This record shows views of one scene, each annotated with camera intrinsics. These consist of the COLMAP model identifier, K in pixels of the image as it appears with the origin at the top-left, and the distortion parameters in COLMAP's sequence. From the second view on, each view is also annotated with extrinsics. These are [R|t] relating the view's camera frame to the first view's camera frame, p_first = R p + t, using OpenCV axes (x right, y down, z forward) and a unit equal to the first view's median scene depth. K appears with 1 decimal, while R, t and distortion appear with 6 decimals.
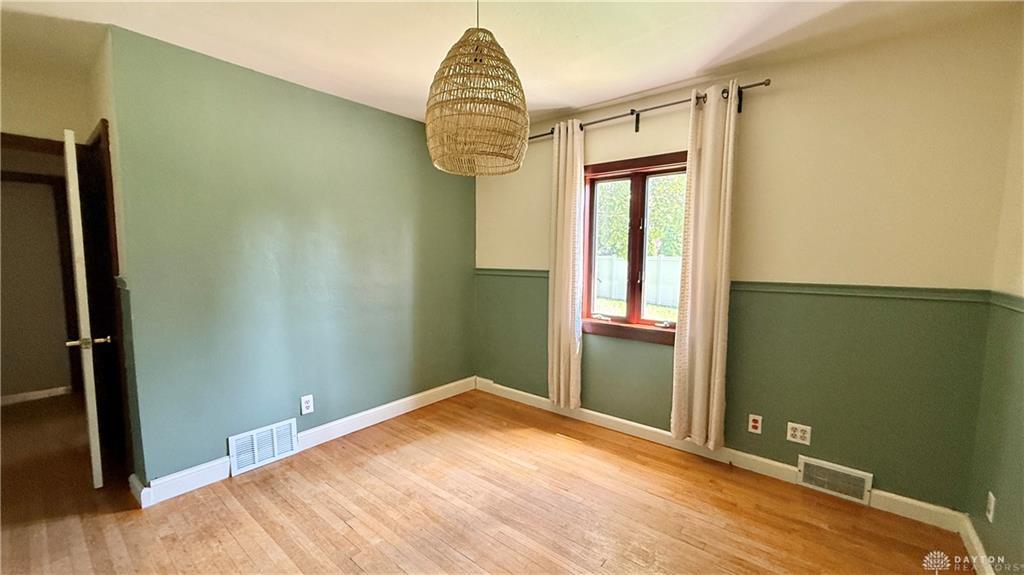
lens RADIAL K [[407.6, 0, 508.5], [0, 407.6, 289.8], [0, 0, 1]] dist [0.012155, -0.000222]
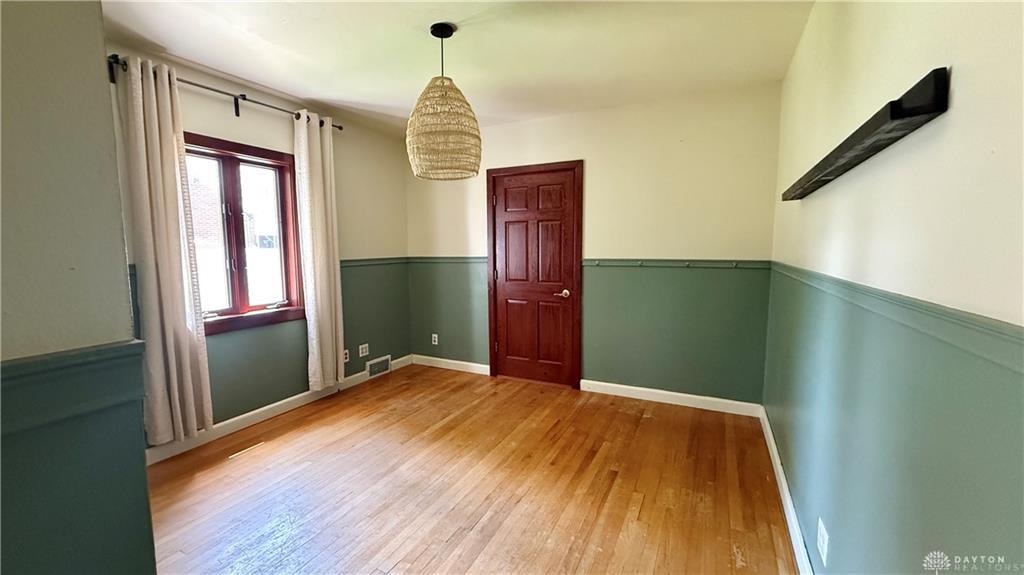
lens RADIAL K [[407.6, 0, 509.9], [0, 407.6, 286.6], [0, 0, 1]] dist [0.012155, -0.000222]
pose [[-0.217254, -0.099499, 0.971031, -0.866052], [0.091079, 0.988385, 0.121655, -0.043751], [-0.971857, 0.114871, -0.205668, 0.642453]]
